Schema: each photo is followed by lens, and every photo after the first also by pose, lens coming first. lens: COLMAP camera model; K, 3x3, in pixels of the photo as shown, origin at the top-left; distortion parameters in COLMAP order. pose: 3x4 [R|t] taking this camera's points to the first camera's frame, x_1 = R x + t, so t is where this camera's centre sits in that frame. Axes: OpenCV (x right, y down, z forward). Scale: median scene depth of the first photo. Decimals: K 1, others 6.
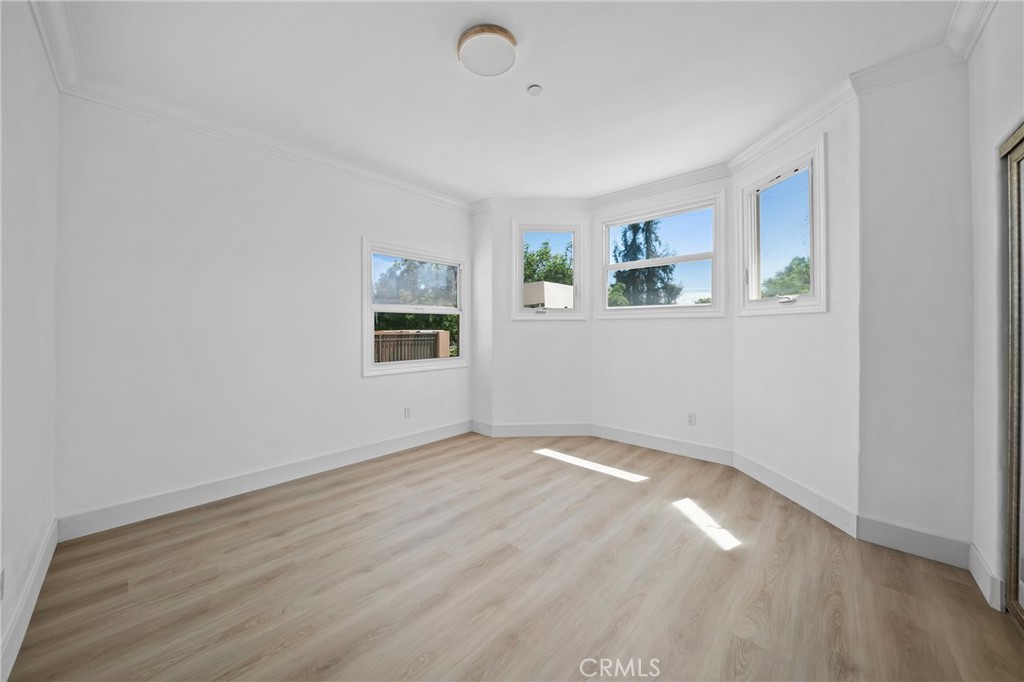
lens RADIAL K [[363.6, 0, 511.8], [0, 363.6, 334.5], [0, 0, 1]] dist [-0.015023, 0.000067]
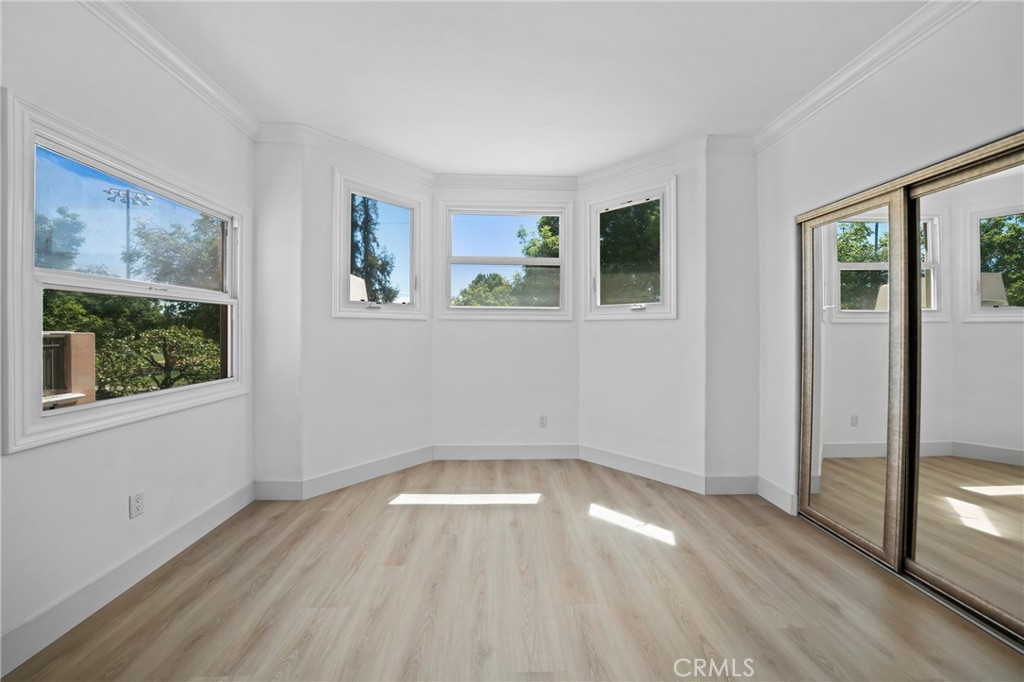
lens RADIAL K [[363.6, 0, 511.8], [0, 363.6, 334.5], [0, 0, 1]] dist [-0.015023, 0.000067]
pose [[0.714733, -0.001668, 0.699396, -0.275163], [0.004829, 0.999985, -0.002549, -0.005242], [-0.699381, 0.005199, 0.714730, 0.339761]]
